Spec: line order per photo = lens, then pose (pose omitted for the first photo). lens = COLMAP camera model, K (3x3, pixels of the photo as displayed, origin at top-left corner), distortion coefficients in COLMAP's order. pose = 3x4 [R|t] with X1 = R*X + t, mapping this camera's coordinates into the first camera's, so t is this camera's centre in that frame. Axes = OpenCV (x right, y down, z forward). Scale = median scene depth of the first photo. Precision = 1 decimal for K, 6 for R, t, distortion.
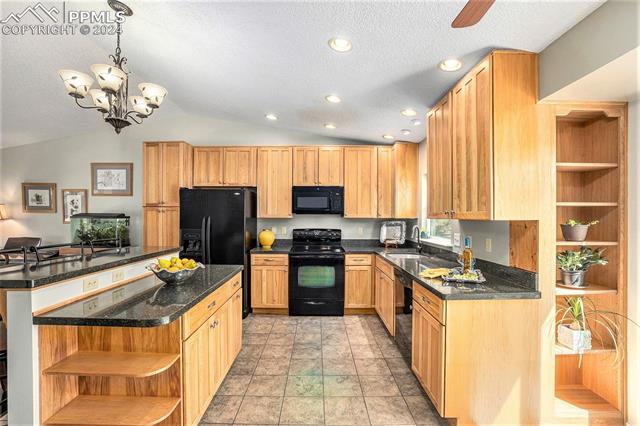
lens RADIAL K [[287.8, 0, 320.0], [0, 287.8, 213.0], [0, 0, 1]] dist [-0.041923, 0.001166]
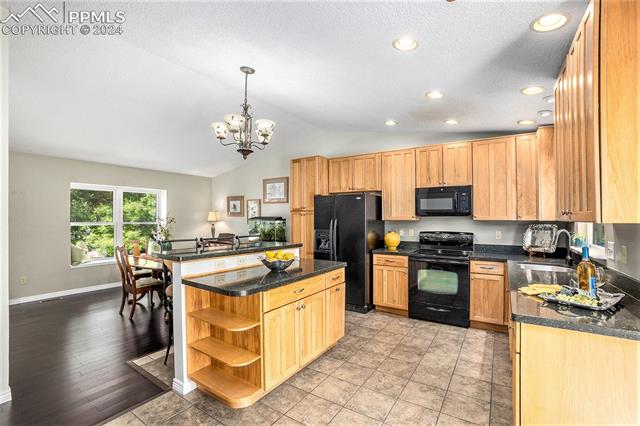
lens RADIAL K [[280.3, 0, 320.0], [0, 280.3, 213.0], [0, 0, 1]] dist [-0.090697, 0.028671]
pose [[0.834226, -0.012816, -0.551274, 0.166020], [0.007440, 0.999900, -0.011987, 0.001541], [0.551372, 0.005898, 0.834238, 0.027173]]
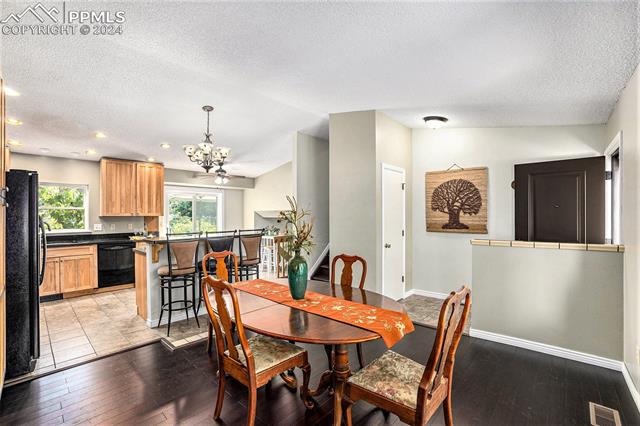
lens RADIAL K [[280.3, 0, 320.0], [0, 280.3, 213.0], [0, 0, 1]] dist [-0.090697, 0.028671]
pose [[-0.718697, 0.001379, 0.695322, -1.302683], [-0.006053, 0.999948, -0.008239, 0.003264], [-0.695297, -0.010130, -0.718651, 0.895706]]
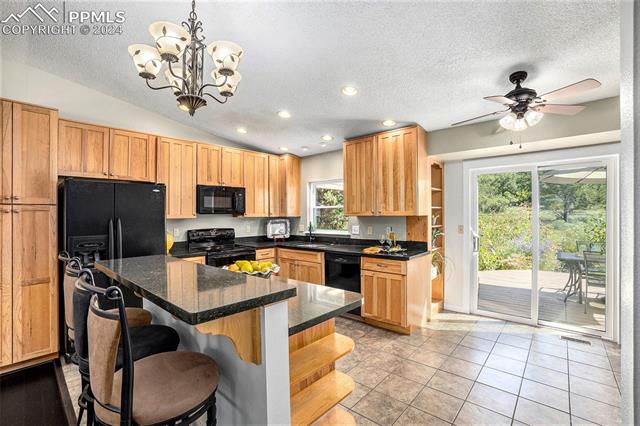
lens RADIAL K [[280.3, 0, 320.0], [0, 280.3, 213.0], [0, 0, 1]] dist [-0.090697, 0.028671]
pose [[0.680641, -0.007094, 0.732582, -0.519285], [0.006138, 0.999973, 0.003980, -0.001060], [-0.732591, 0.001788, 0.680667, 0.097763]]
